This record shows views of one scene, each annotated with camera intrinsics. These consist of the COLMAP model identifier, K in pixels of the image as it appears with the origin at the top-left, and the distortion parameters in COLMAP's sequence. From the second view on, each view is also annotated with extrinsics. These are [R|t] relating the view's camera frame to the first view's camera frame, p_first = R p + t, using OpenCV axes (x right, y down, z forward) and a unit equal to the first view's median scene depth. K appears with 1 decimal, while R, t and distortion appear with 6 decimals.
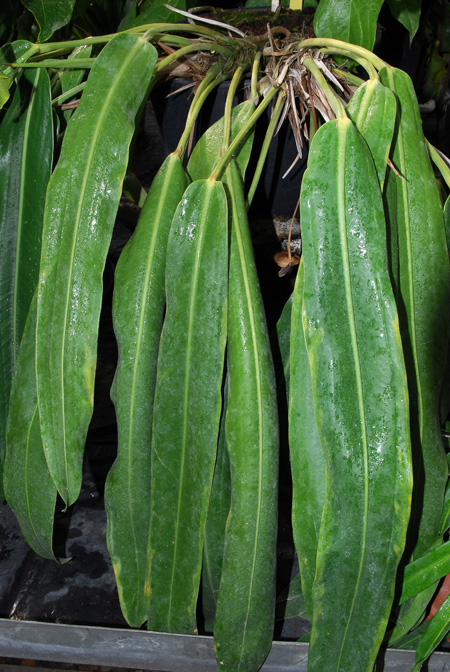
lens RADIAL K [[587.6, 0, 225.3], [0, 587.6, 333.2], [0, 0, 1]] dist [-0.031059, -0.000990]
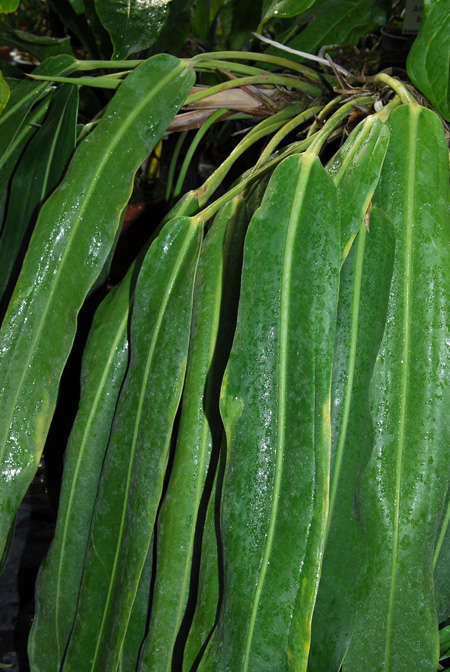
lens RADIAL K [[768.7, 0, 224.2], [0, 768.7, 338.3], [0, 0, 1]] dist [0.023124, 0.000000]
pose [[0.945922, 0.161750, -0.281191, 0.334659], [-0.204966, 0.969882, -0.131597, 0.042809], [0.251436, 0.182115, 0.950586, -0.016377]]
